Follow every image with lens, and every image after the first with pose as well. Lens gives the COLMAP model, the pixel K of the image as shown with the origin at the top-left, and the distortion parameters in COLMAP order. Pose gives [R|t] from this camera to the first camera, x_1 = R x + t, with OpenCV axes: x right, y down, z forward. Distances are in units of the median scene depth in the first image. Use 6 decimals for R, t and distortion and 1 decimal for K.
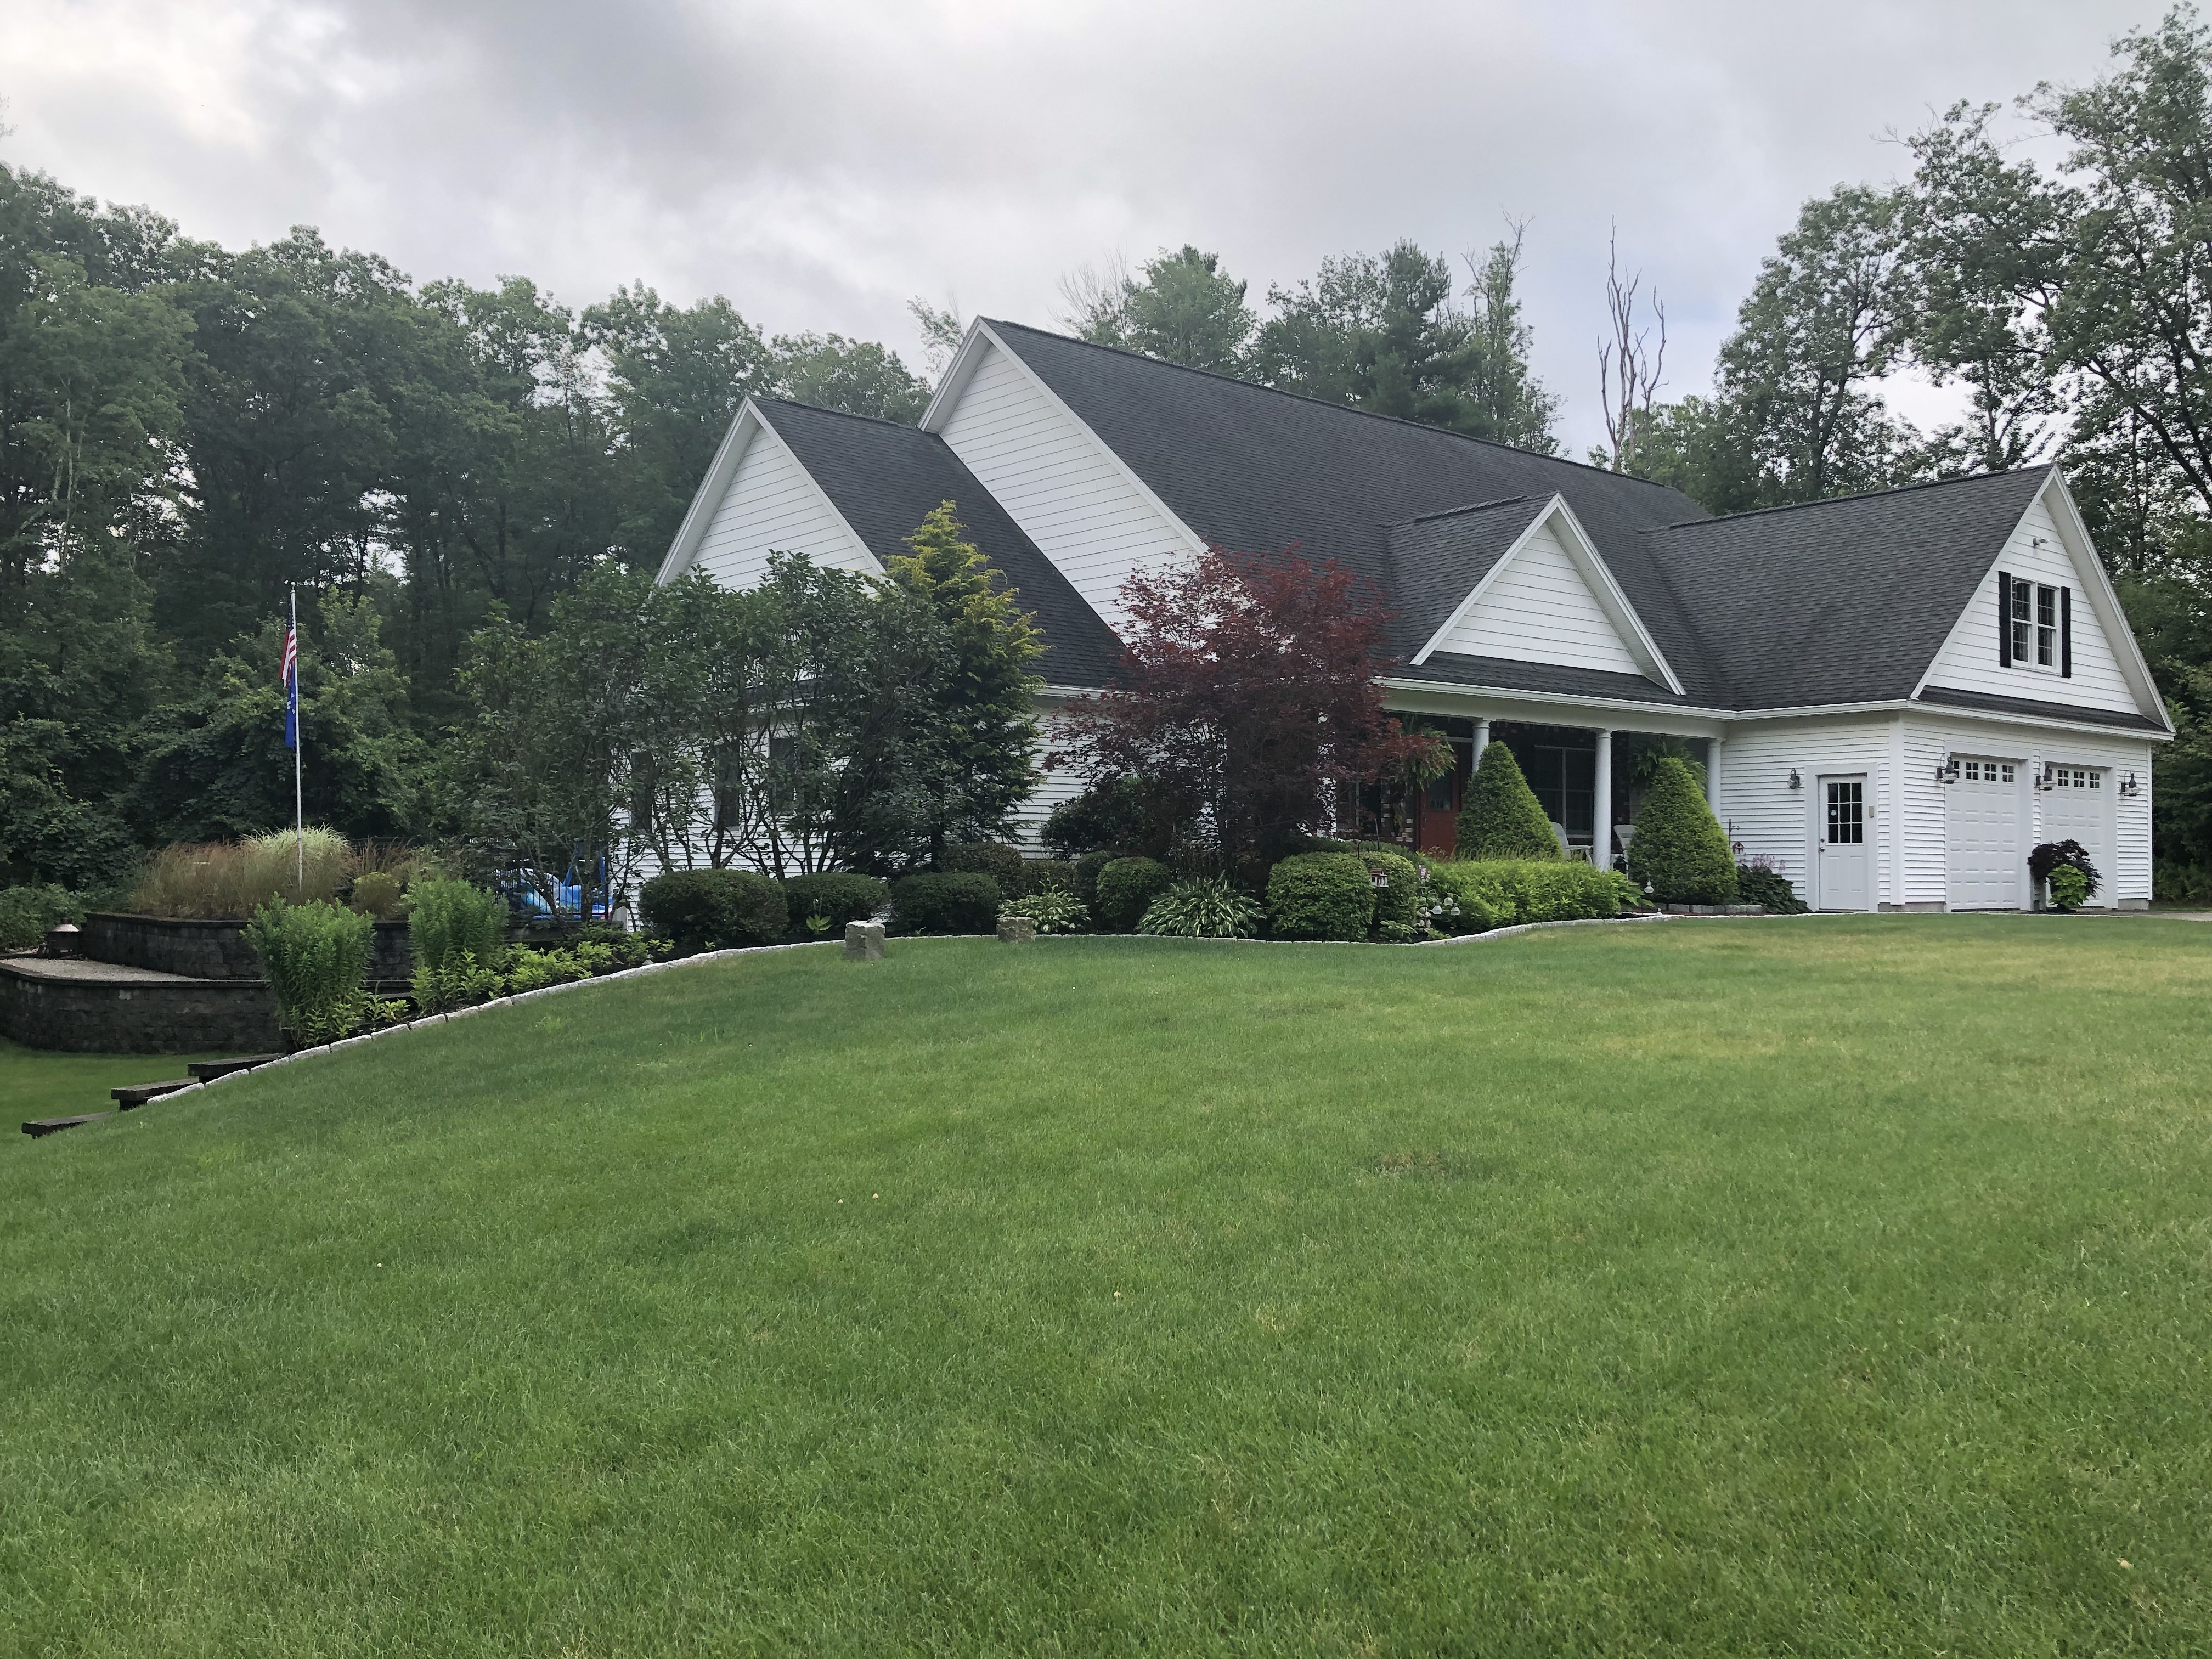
lens RADIAL K [[1782.6, 0, 1106.0], [0, 1782.6, 829.5], [0, 0, 1]] dist [0.112455, -0.210617]
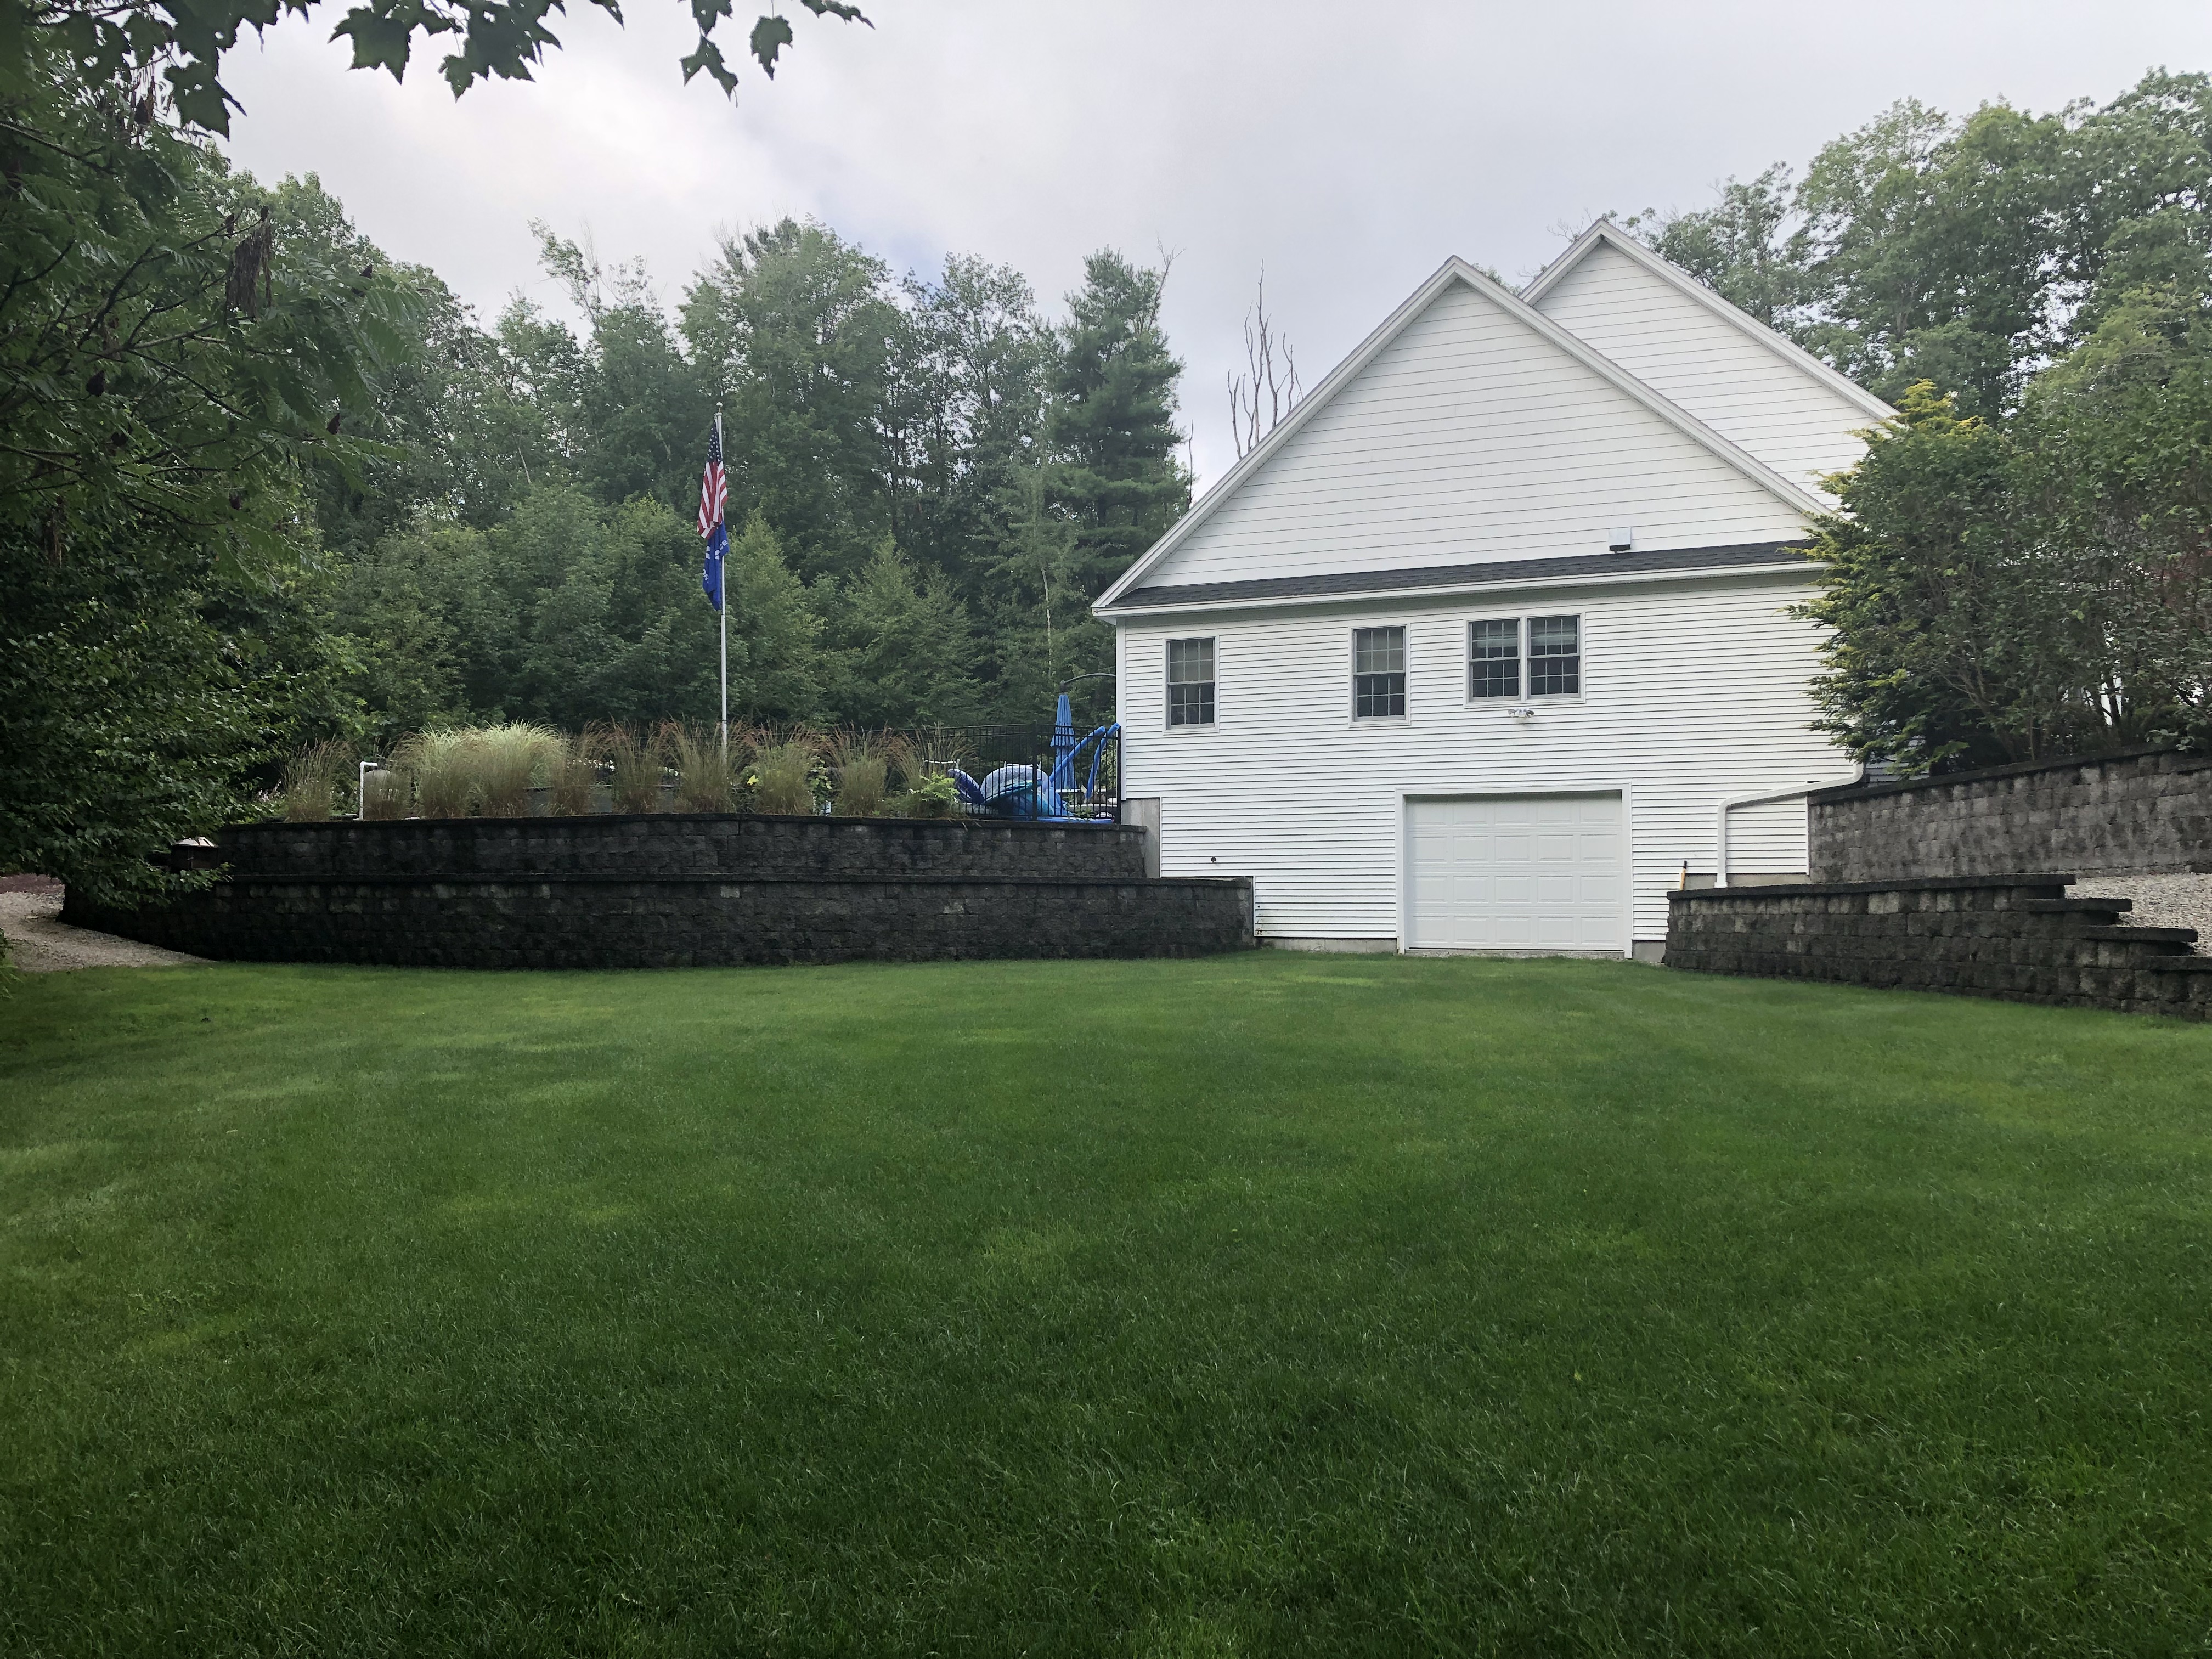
lens RADIAL K [[1782.6, 0, 1106.0], [0, 1782.6, 829.5], [0, 0, 1]] dist [0.112455, -0.210617]
pose [[0.892999, 0.023318, 0.449455, -0.742274], [-0.012201, 0.999544, -0.027615, 0.083512], [-0.449894, 0.019176, 0.892876, 0.233856]]
